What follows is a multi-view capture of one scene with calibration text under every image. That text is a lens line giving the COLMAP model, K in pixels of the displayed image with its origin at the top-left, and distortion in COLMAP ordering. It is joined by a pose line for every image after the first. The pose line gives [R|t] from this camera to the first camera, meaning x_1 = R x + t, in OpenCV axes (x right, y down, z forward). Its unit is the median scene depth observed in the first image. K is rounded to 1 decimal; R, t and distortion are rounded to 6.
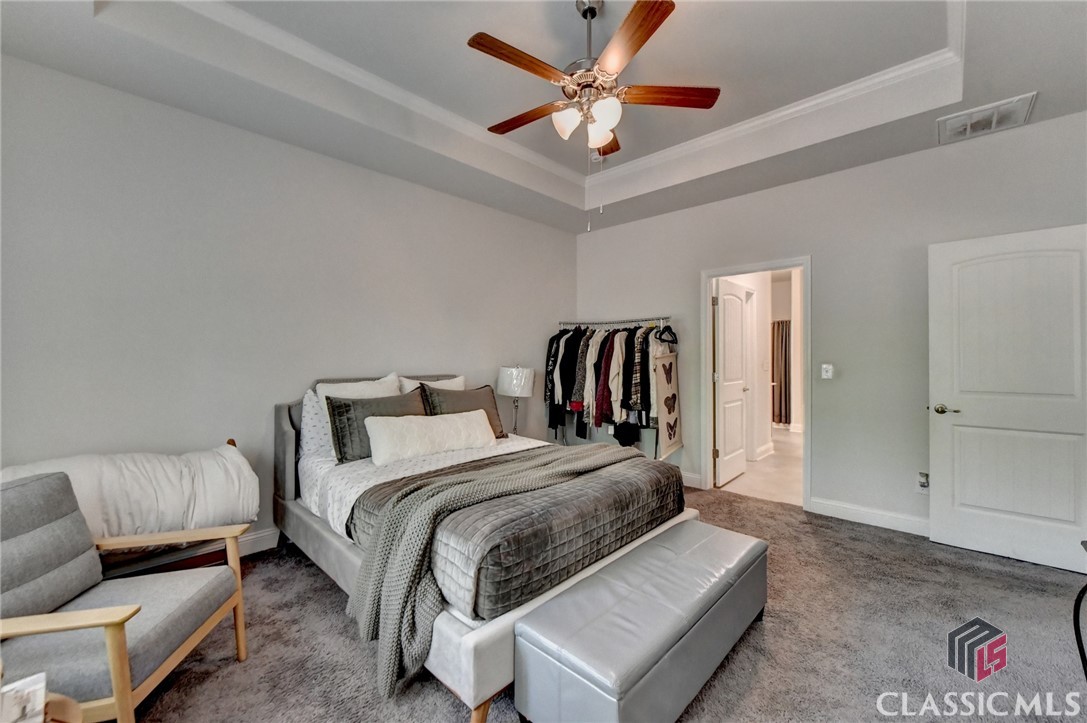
lens RADIAL K [[430.7, 0, 540.8], [0, 430.7, 357.1], [0, 0, 1]] dist [-0.011446, -0.000782]
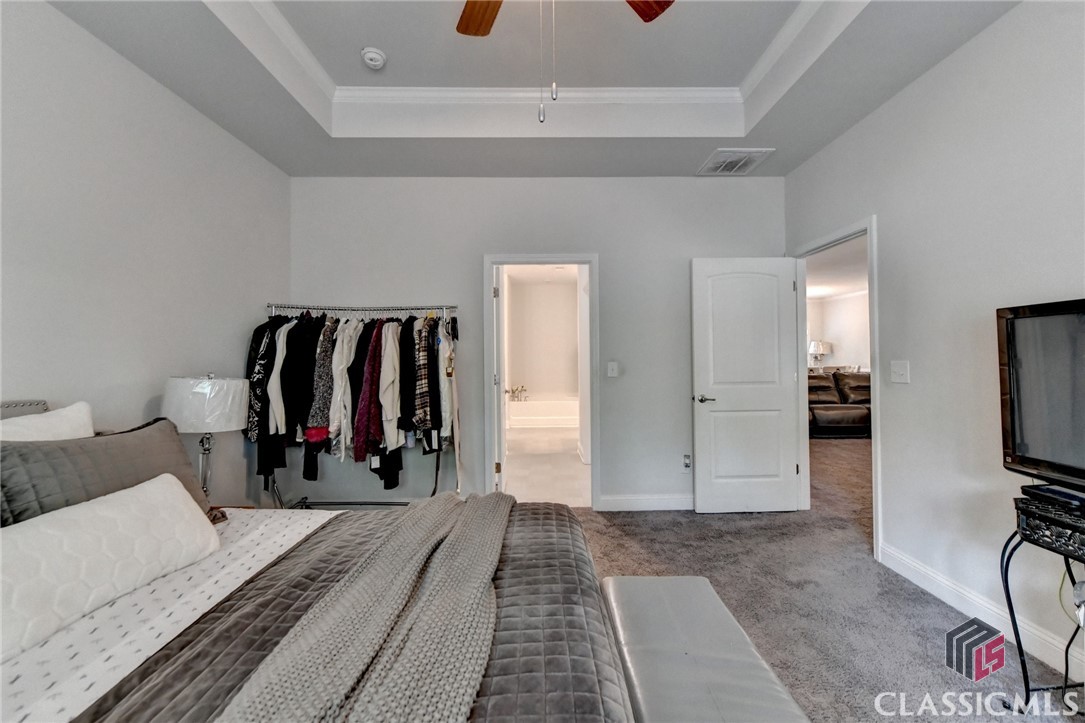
lens RADIAL K [[429.7, 0, 547.1], [0, 429.7, 354.9], [0, 0, 1]] dist [-0.011742, -0.000032]
pose [[0.705292, -0.003835, 0.708906, -0.140272], [0.009954, 0.999940, -0.004494, 0.000996], [-0.708847, 0.010226, 0.705288, 0.323746]]
